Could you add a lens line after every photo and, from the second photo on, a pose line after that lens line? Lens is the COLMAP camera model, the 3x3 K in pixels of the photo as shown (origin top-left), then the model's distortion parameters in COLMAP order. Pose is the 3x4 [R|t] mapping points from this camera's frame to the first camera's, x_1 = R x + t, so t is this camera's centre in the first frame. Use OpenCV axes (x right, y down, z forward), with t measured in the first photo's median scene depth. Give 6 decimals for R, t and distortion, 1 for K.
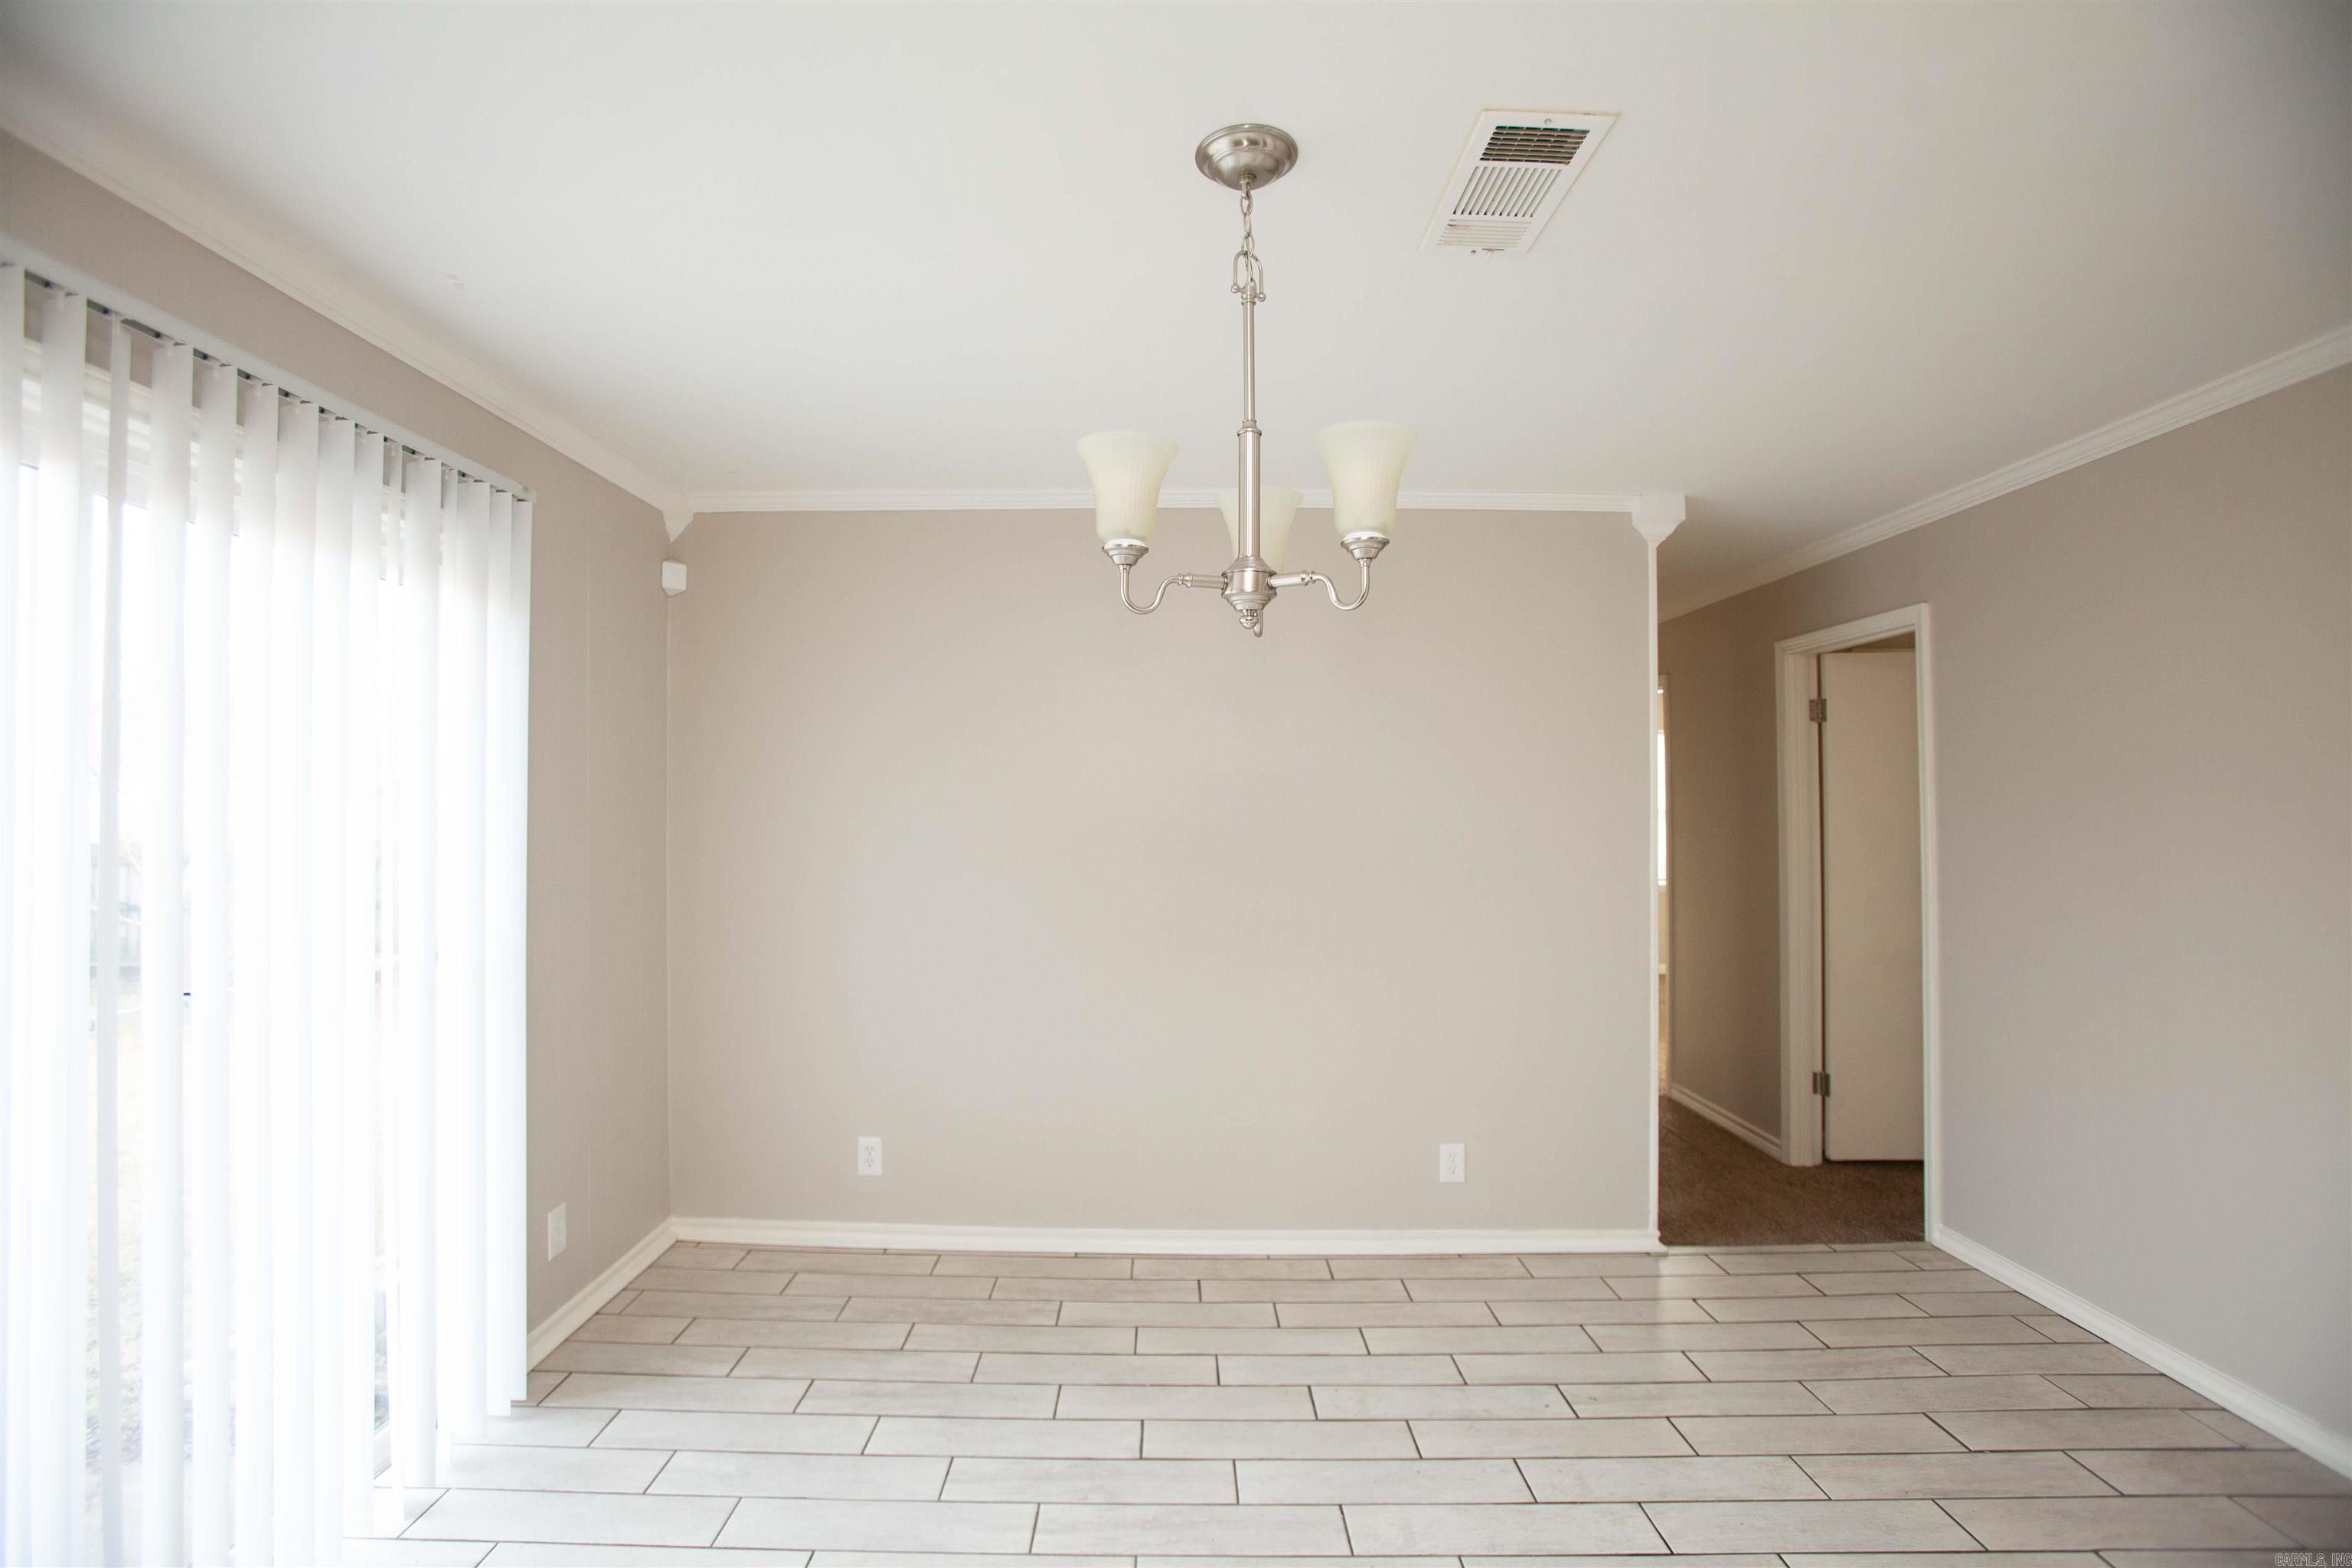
lens RADIAL K [[1094.2, 0, 1161.8], [0, 1094.2, 790.5], [0, 0, 1]] dist [-0.079721, 0.037483]
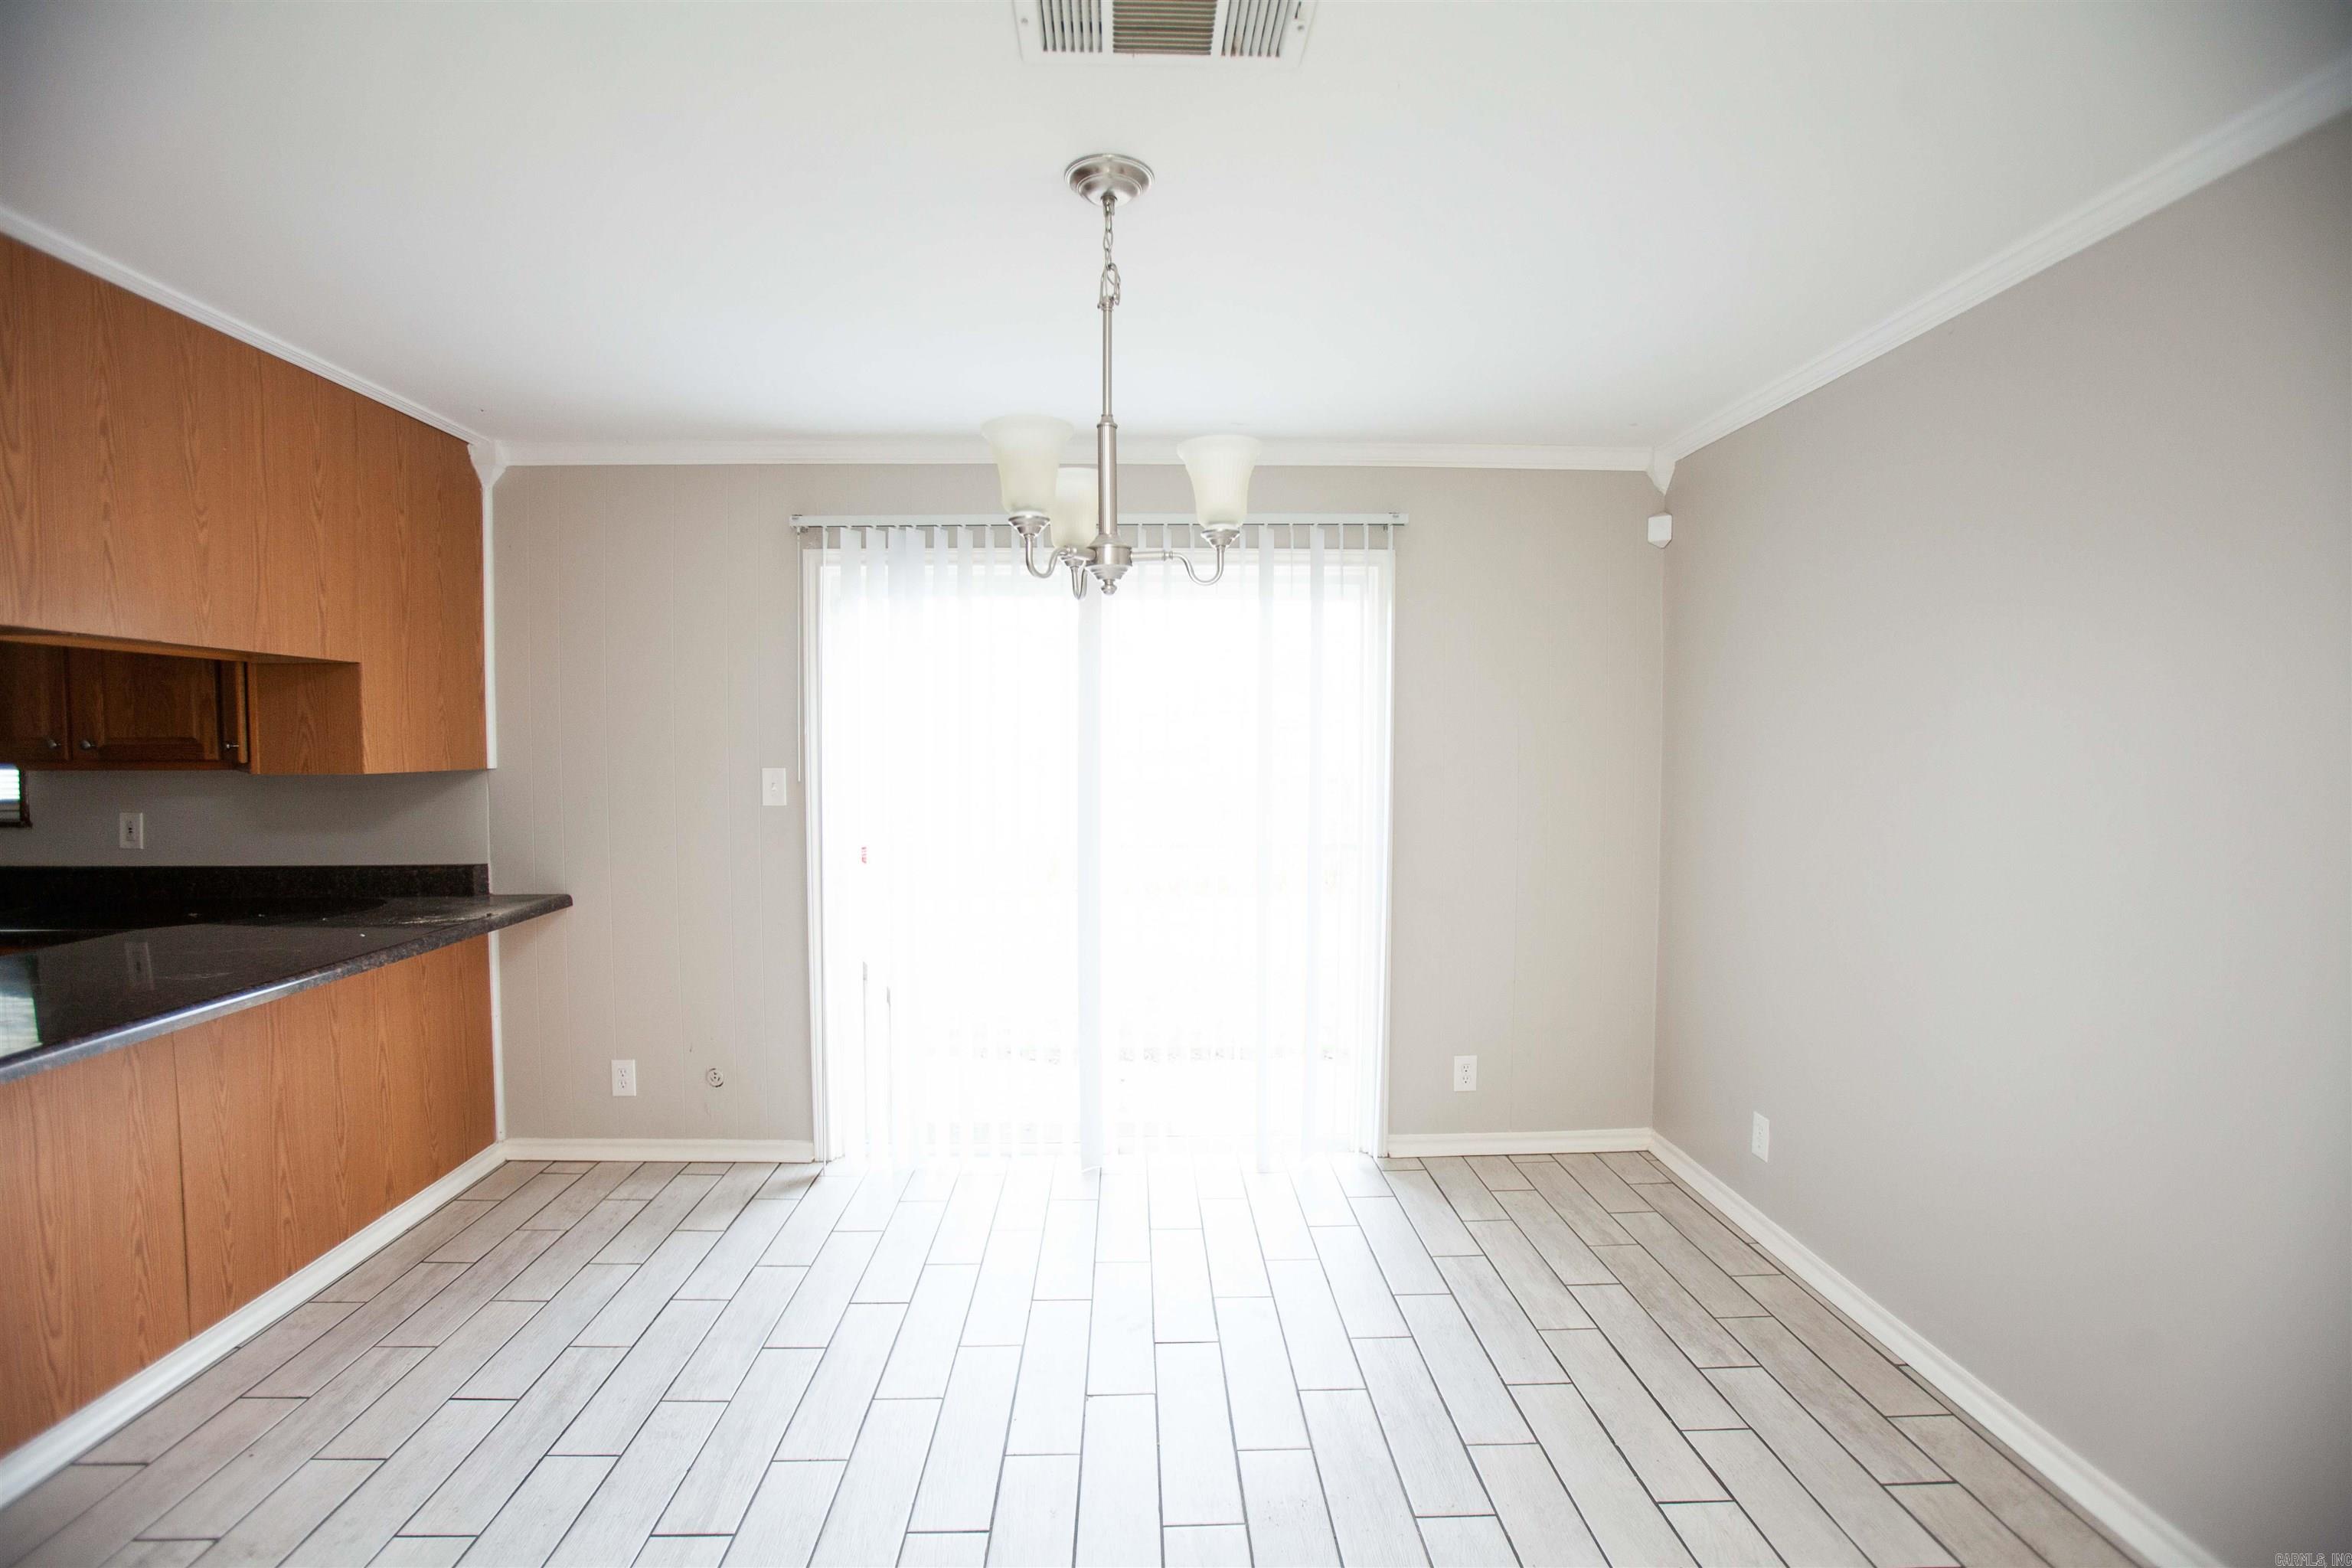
lens RADIAL K [[1094.2, 0, 1161.8], [0, 1094.2, 790.5], [0, 0, 1]] dist [-0.079721, 0.037483]
pose [[0.033118, 0.044630, -0.998455, 0.669877], [0.012879, 0.998901, 0.045077, 0.003626], [0.999368, -0.014352, 0.032506, 0.540518]]
